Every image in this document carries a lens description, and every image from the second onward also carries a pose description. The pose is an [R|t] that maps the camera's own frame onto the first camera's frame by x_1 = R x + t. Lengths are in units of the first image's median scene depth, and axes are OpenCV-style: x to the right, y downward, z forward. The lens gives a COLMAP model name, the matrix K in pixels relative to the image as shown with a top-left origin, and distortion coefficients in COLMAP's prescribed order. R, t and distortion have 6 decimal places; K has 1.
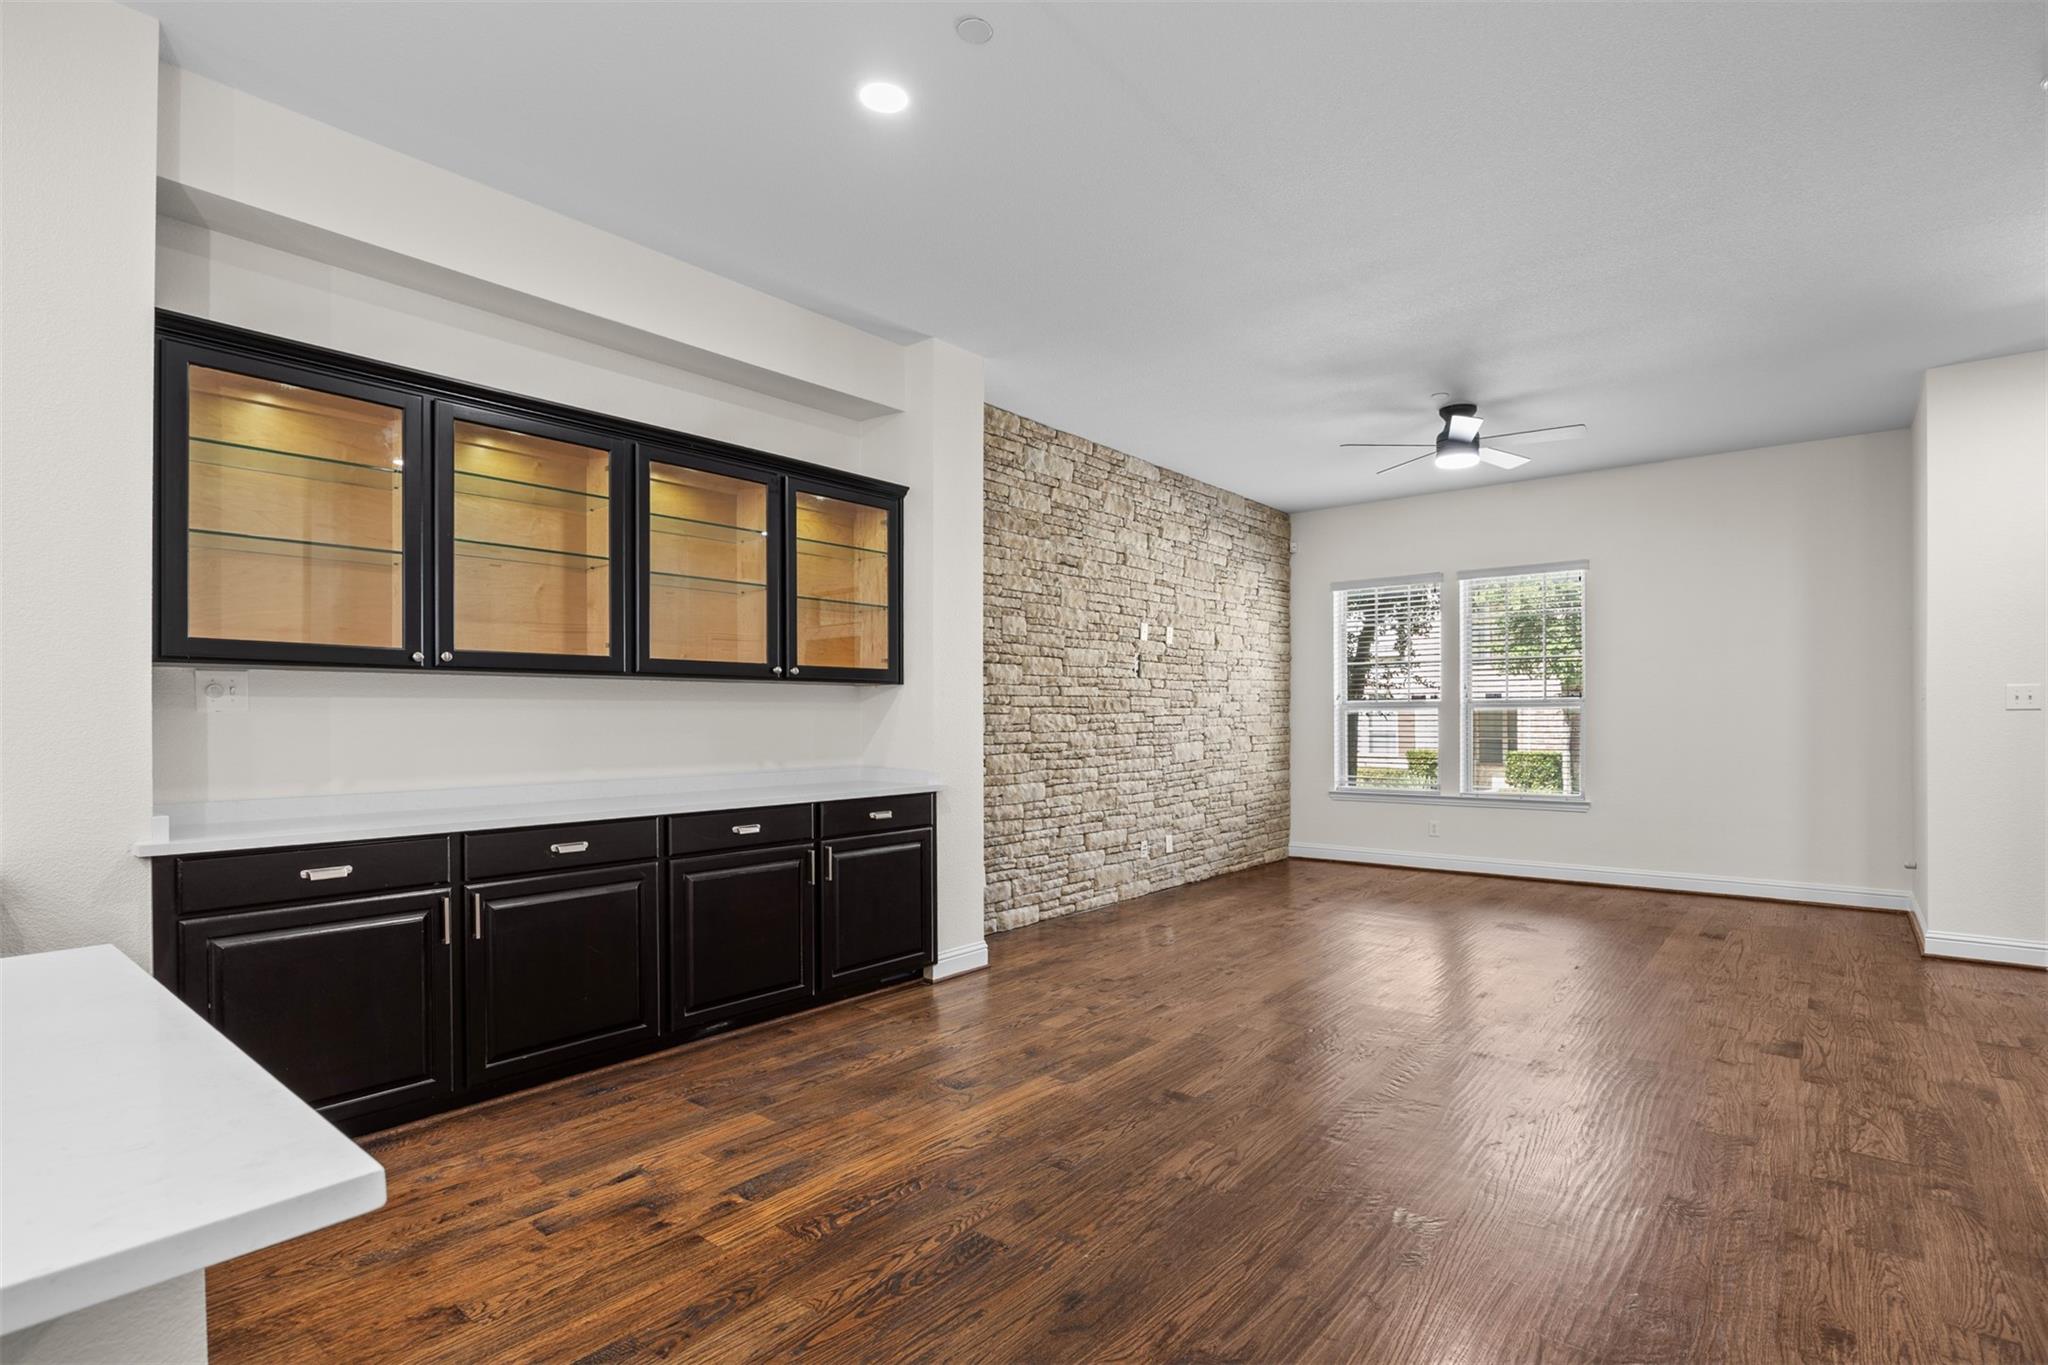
lens RADIAL K [[974.4, 0, 1061.8], [0, 974.4, 711.9], [0, 0, 1]] dist [-0.002370, -0.000259]
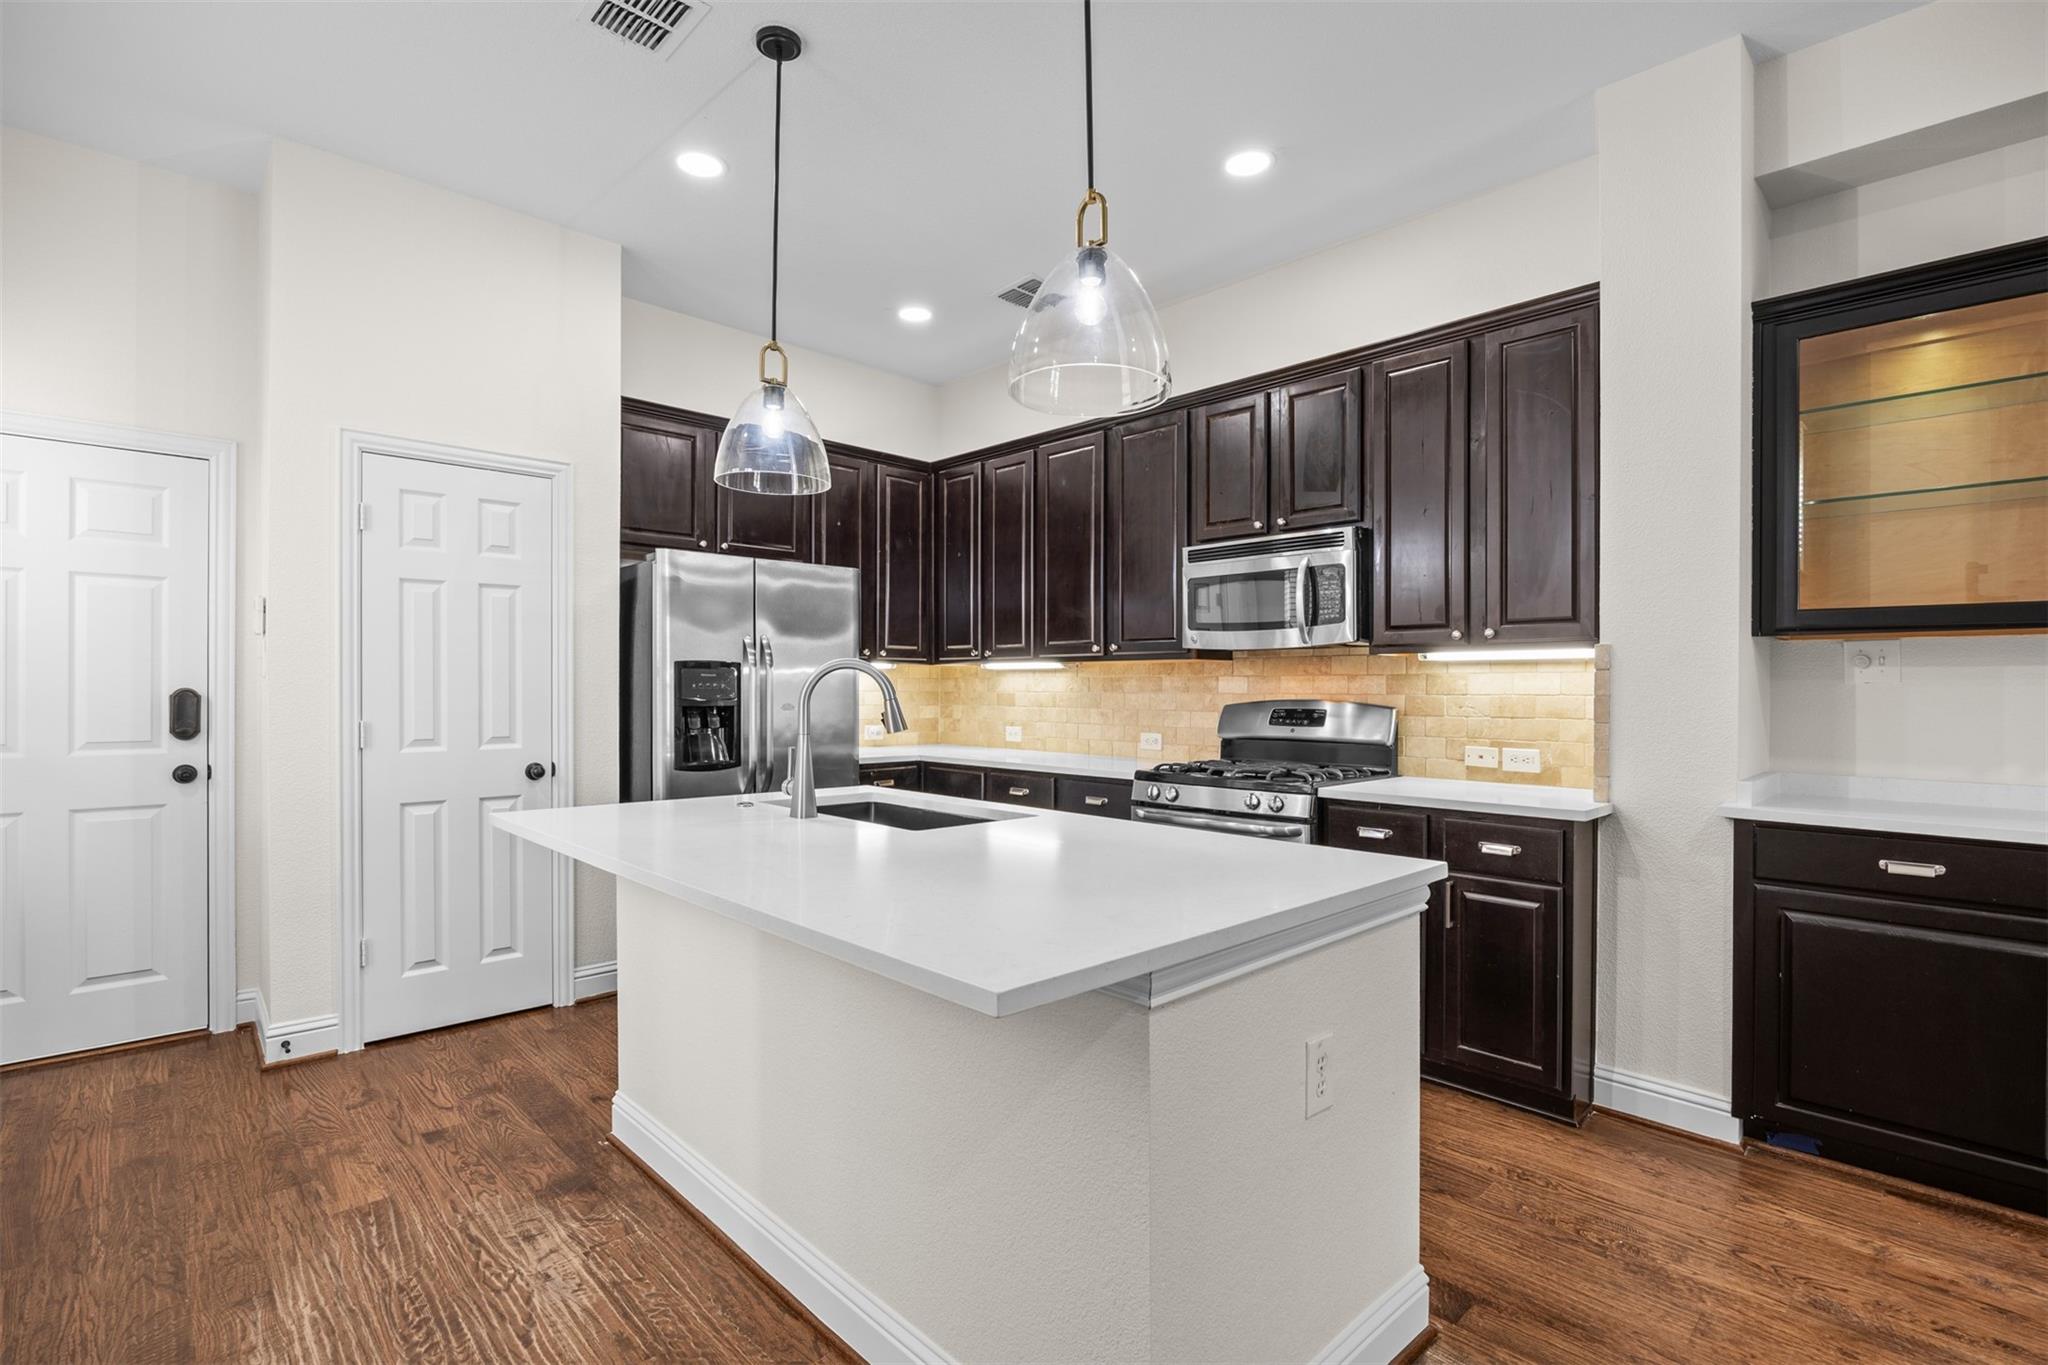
lens RADIAL K [[964.8, 0, 1023.1], [0, 964.8, 691.0], [0, 0, 1]] dist [-0.011975, -0.000428]
pose [[-0.127671, 0.005759, -0.991800, 0.087666], [-0.001808, 0.999980, 0.006039, 0.001531], [0.991815, 0.002564, -0.127658, 0.148712]]
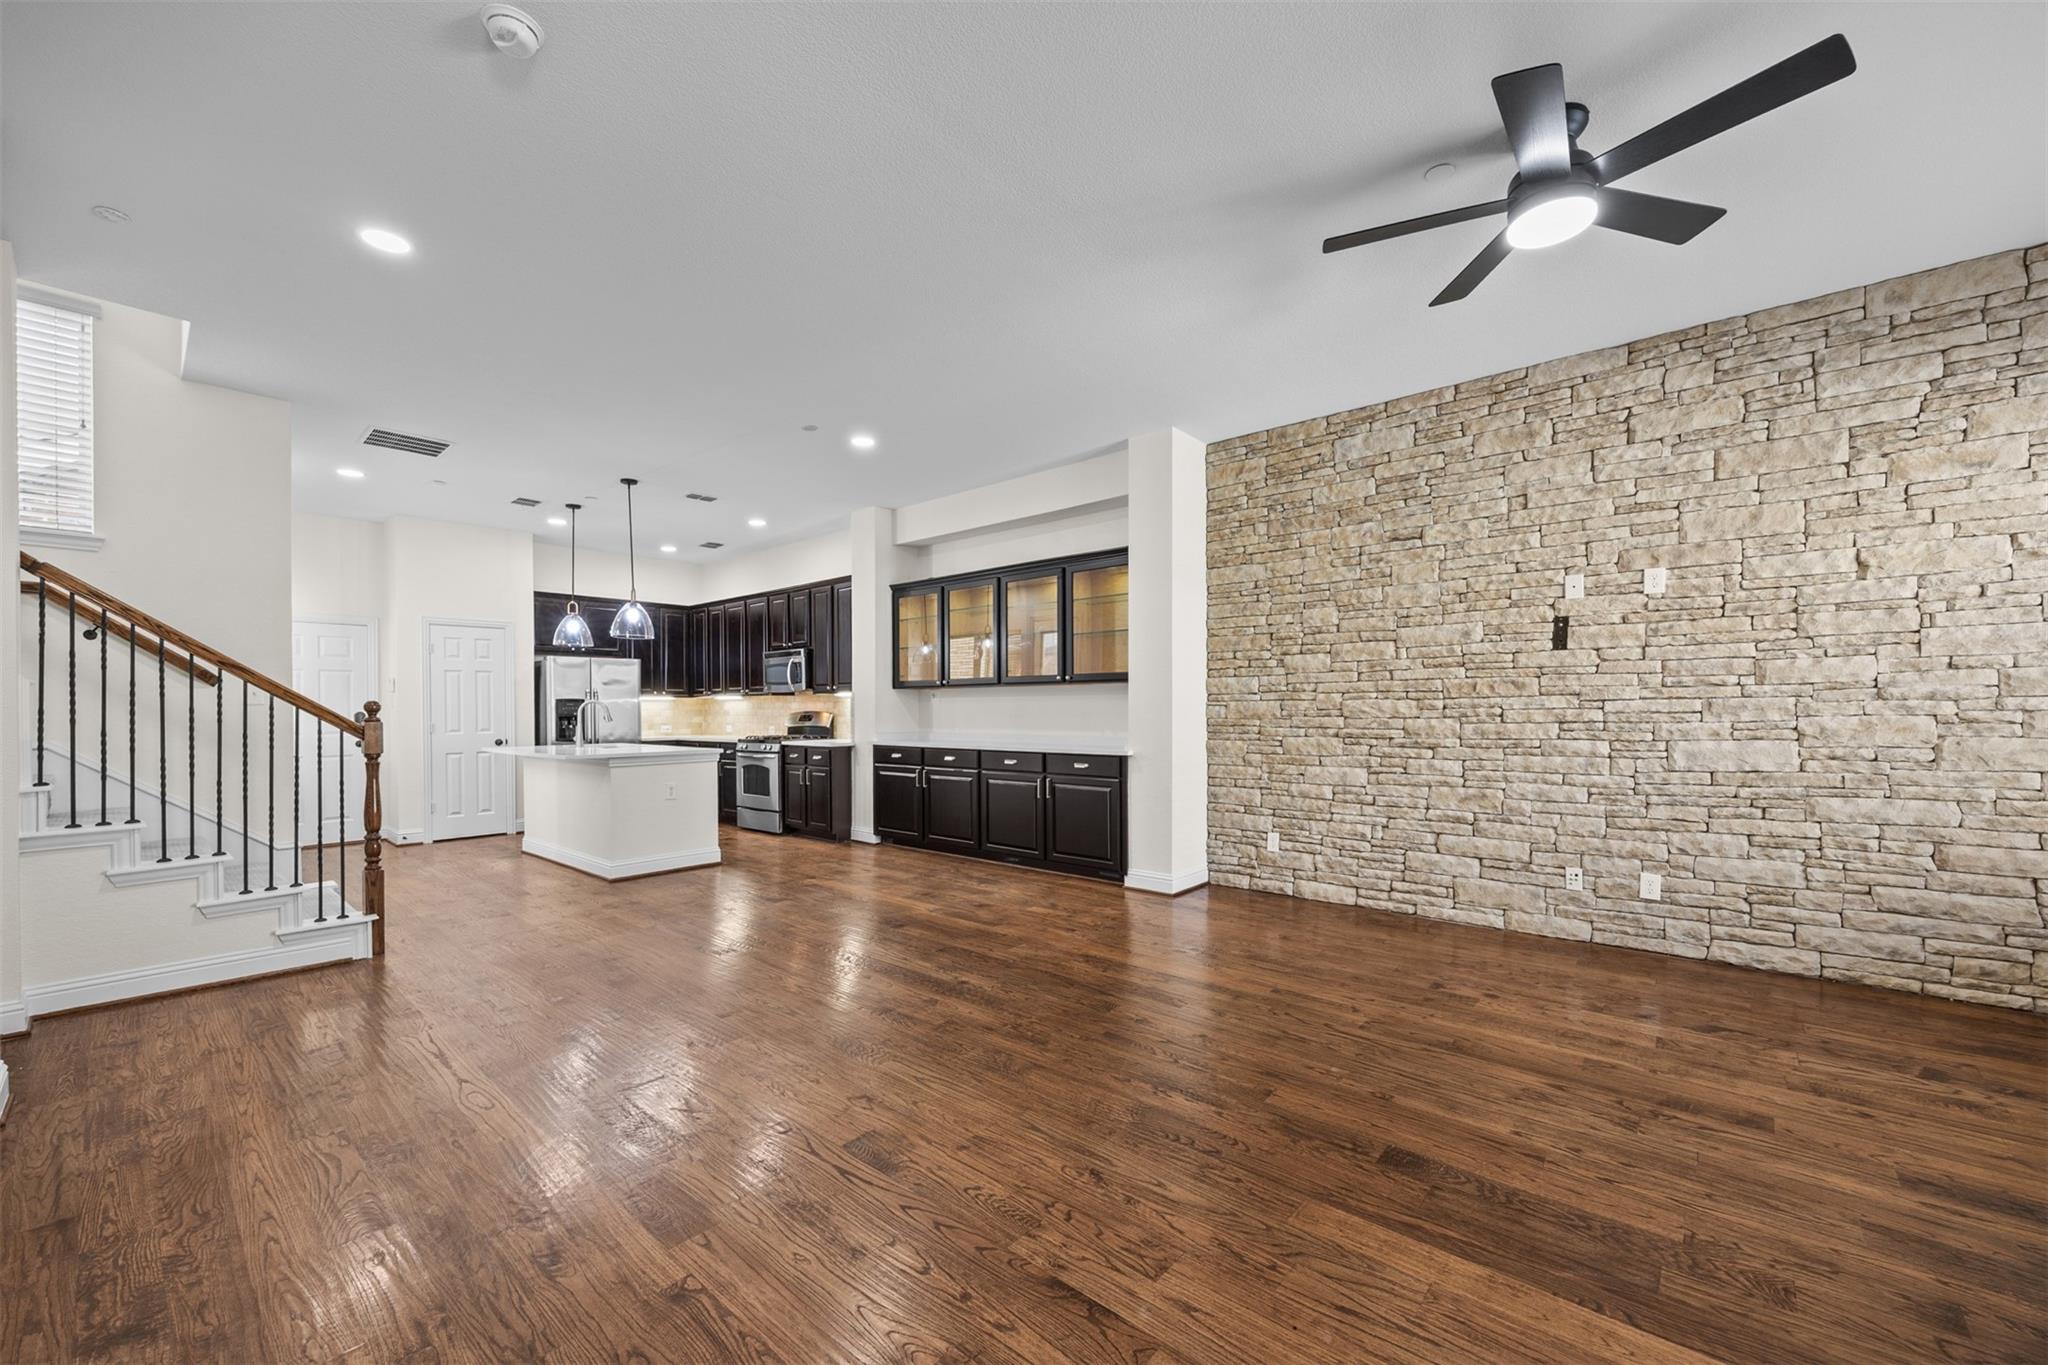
lens RADIAL K [[811.7, 0, 1026.2], [0, 811.7, 704.3], [0, 0, 1]] dist [-0.000680, -0.000101]
pose [[-0.045815, -0.000069, -0.998950, 0.832173], [0.010445, 0.999945, -0.000548, 0.003945], [0.998895, -0.010460, -0.045812, 0.703329]]
